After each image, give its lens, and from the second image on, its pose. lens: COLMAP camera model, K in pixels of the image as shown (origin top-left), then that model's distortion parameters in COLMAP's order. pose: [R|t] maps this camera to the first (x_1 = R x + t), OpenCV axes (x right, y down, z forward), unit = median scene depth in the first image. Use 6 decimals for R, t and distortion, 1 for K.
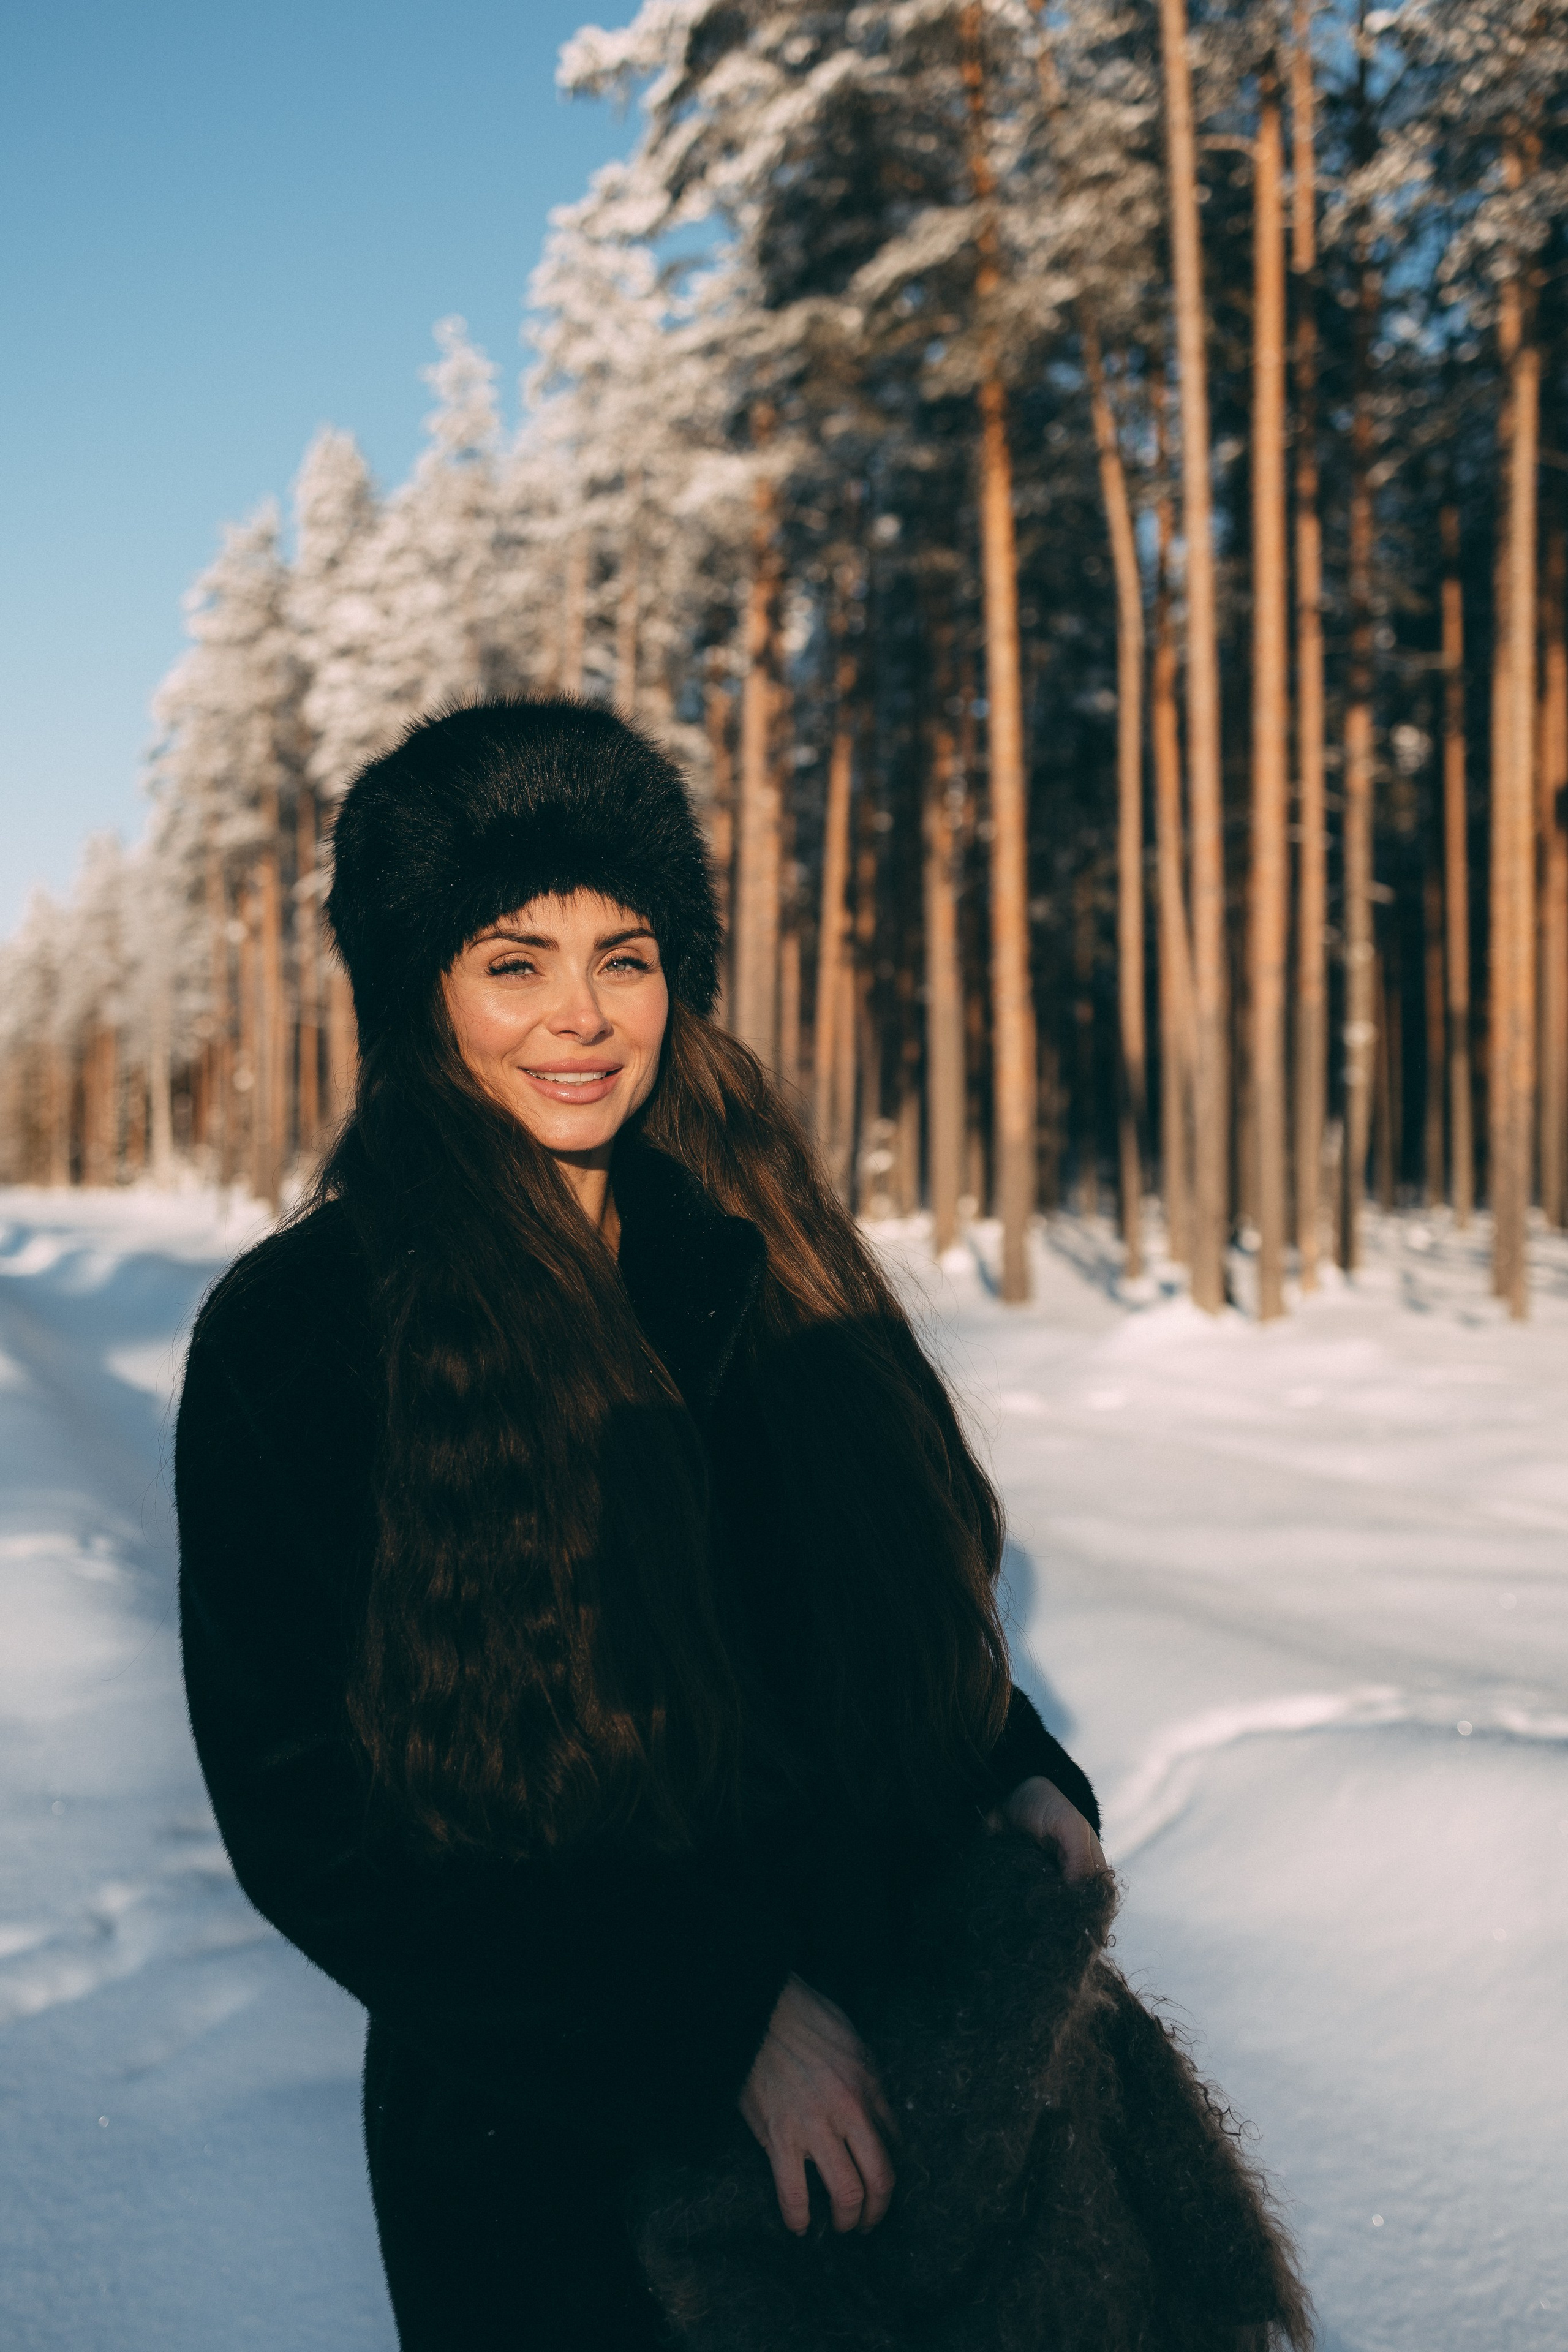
lens RADIAL K [[2350.7, 0, 749.5], [0, 2350.7, 1190.5], [0, 0, 1]] dist [0.000975, 0.023930]
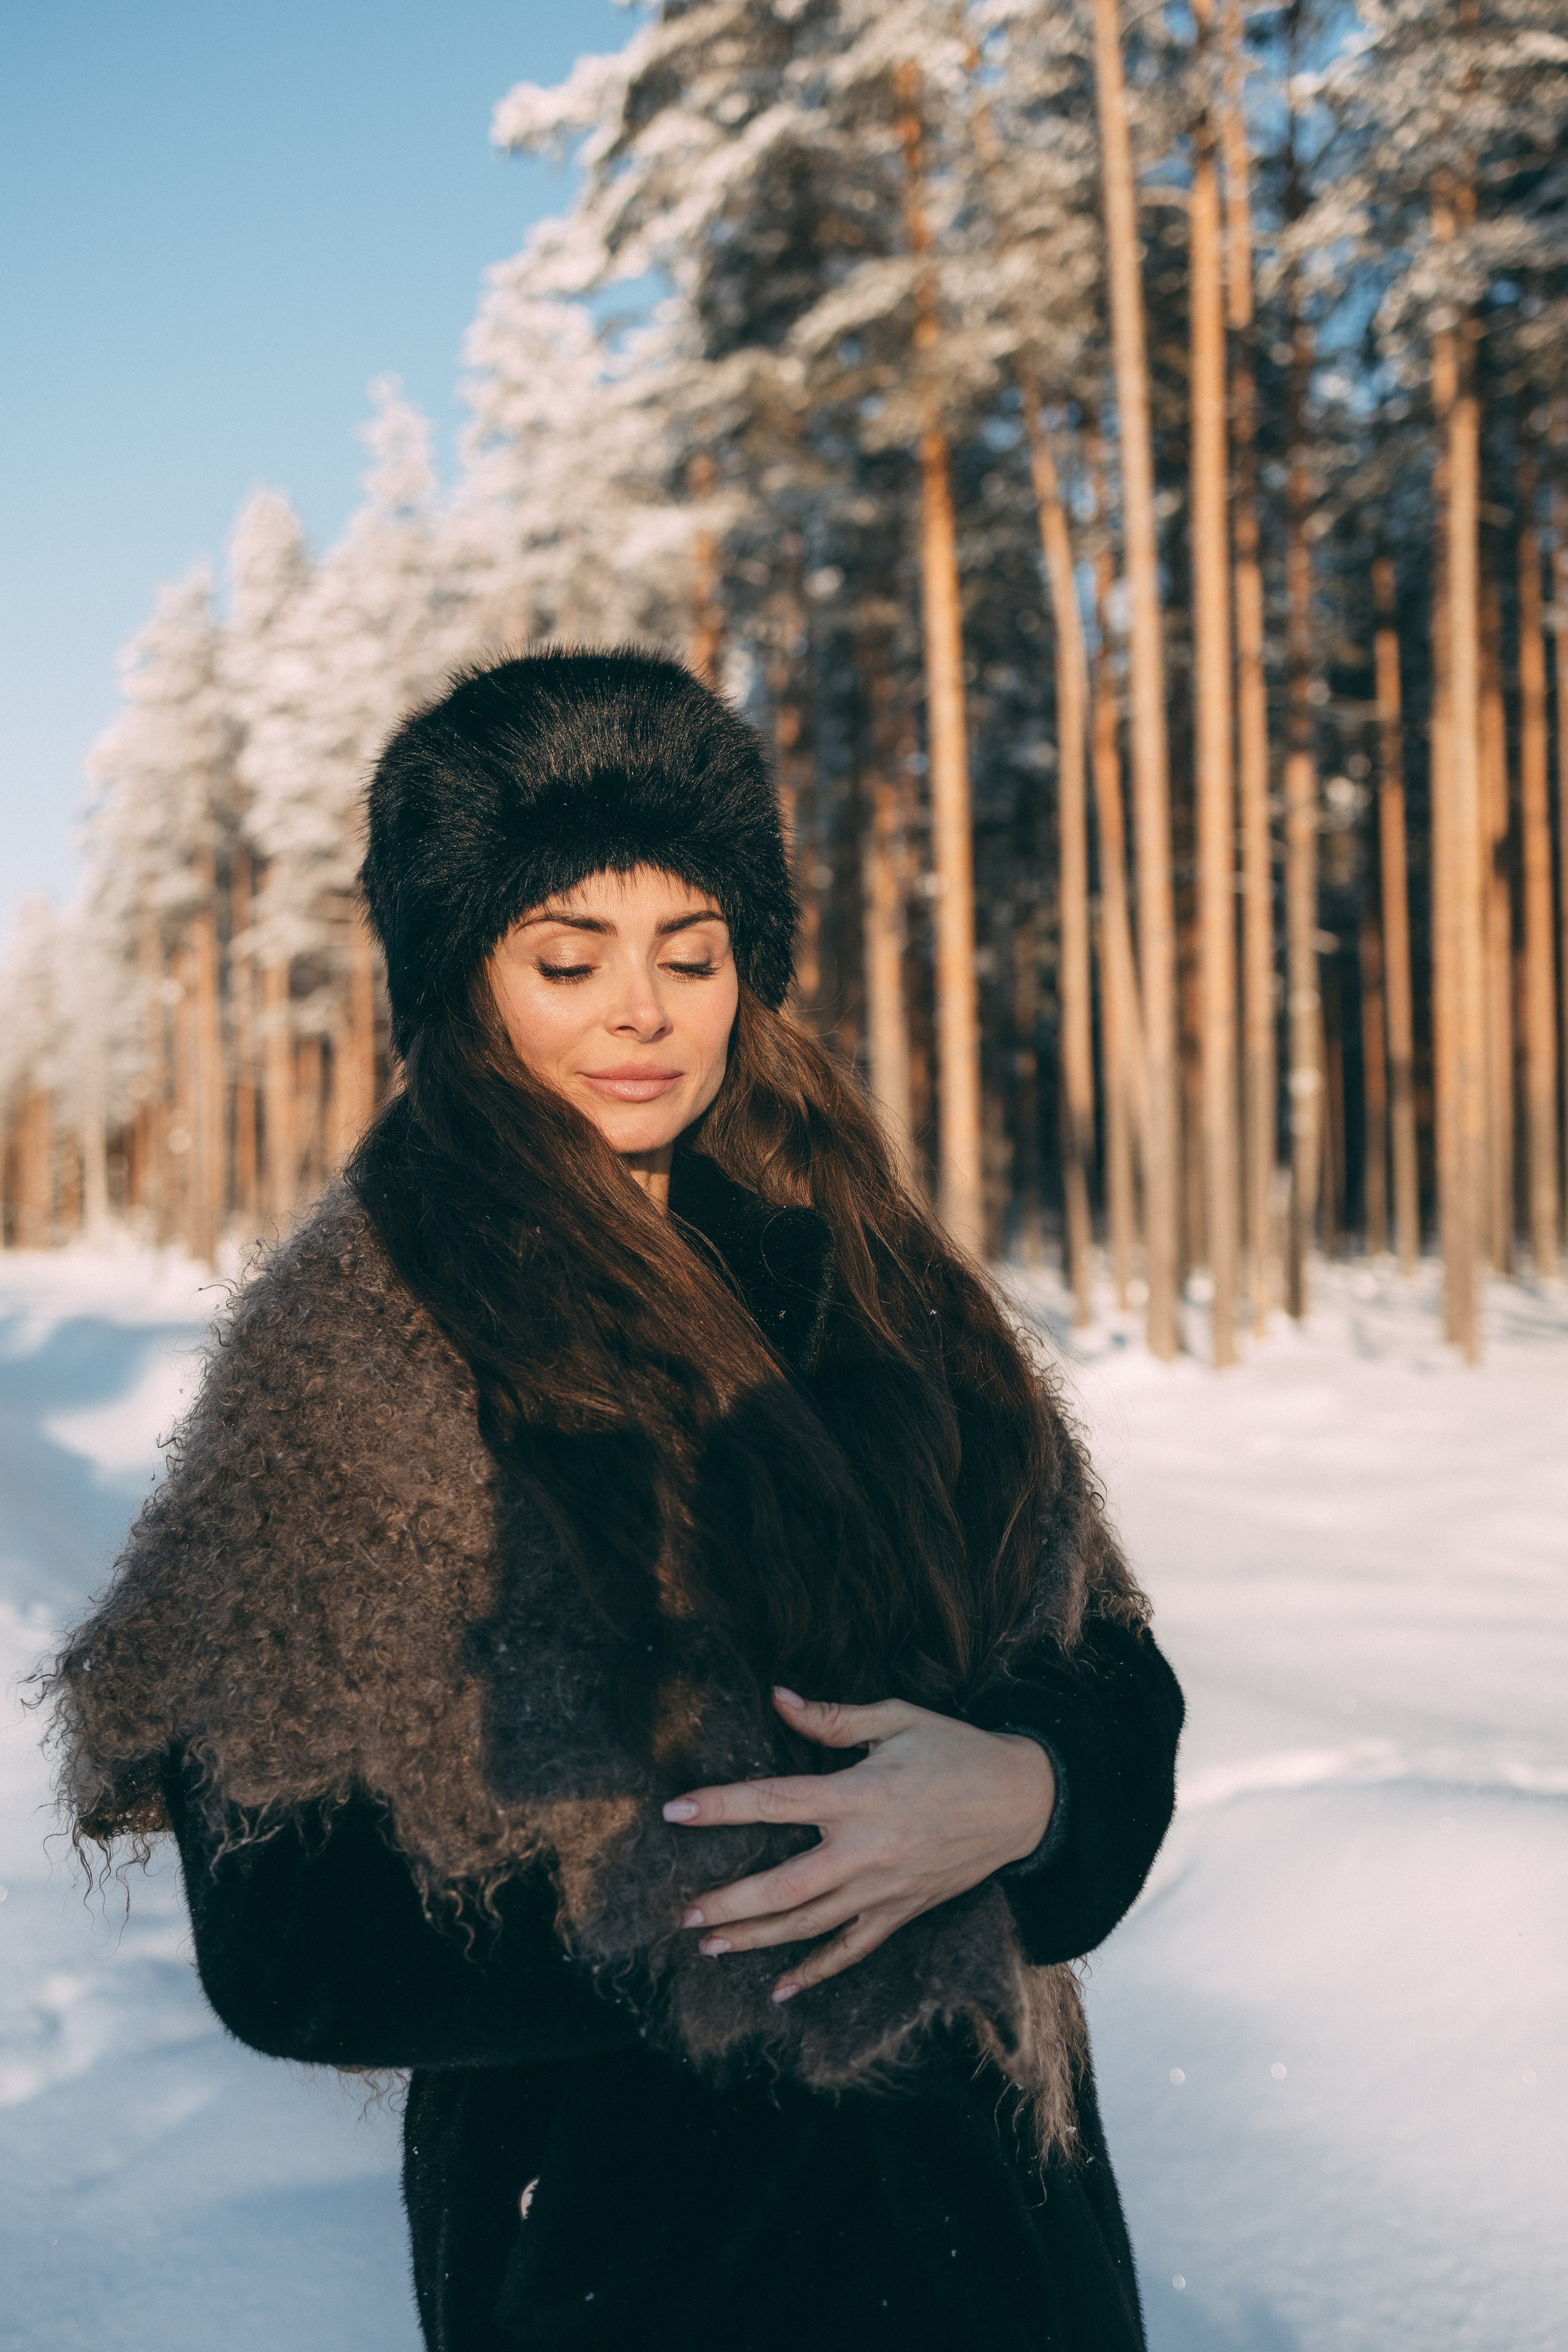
lens RADIAL K [[2350.7, 0, 749.5], [0, 2350.7, 1190.5], [0, 0, 1]] dist [0.000975, 0.023930]
pose [[0.999598, -0.009772, 0.026604, -0.003682], [0.010415, 0.999654, -0.024143, 0.001034], [-0.026359, 0.024410, 0.999354, 0.007817]]
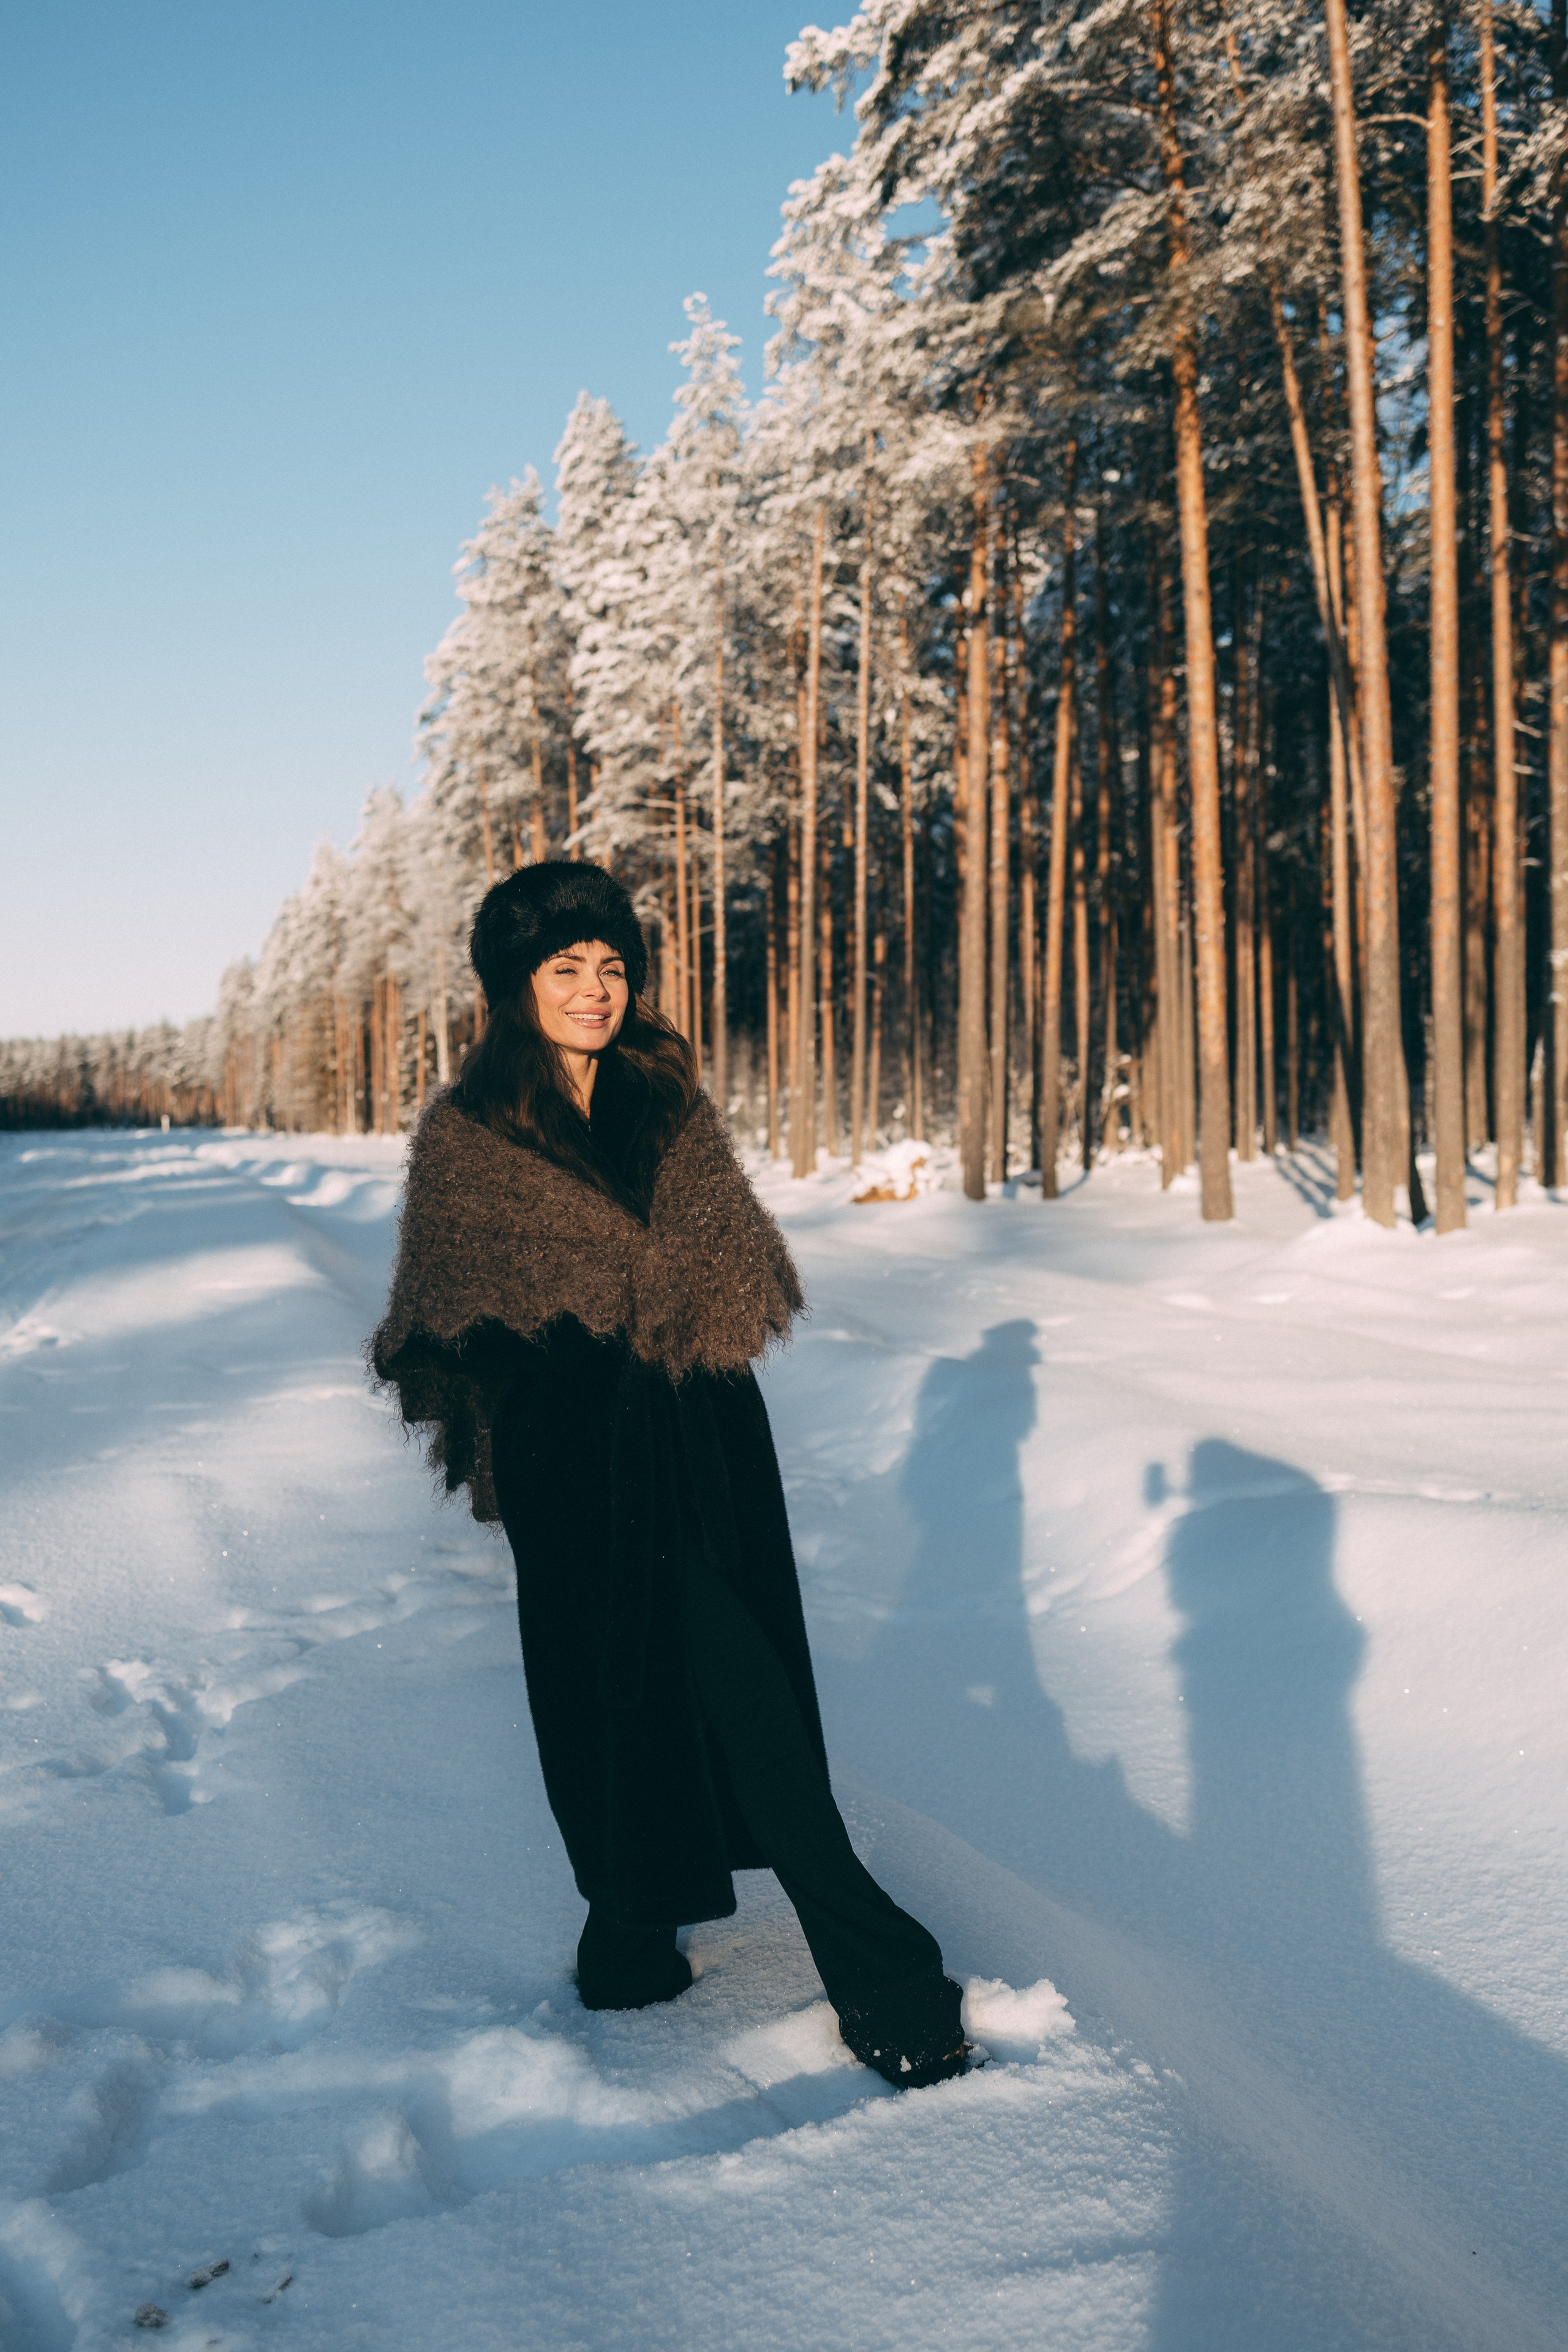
lens RADIAL K [[2379.9, 0, 689.7], [0, 2379.9, 1183.9], [0, 0, 1]] dist [0.073593, 0.000993]
pose [[0.989623, -0.010607, -0.143296, 0.028121], [0.013899, 0.999662, 0.021991, 0.004363], [0.143014, -0.023754, 0.989436, -0.097765]]
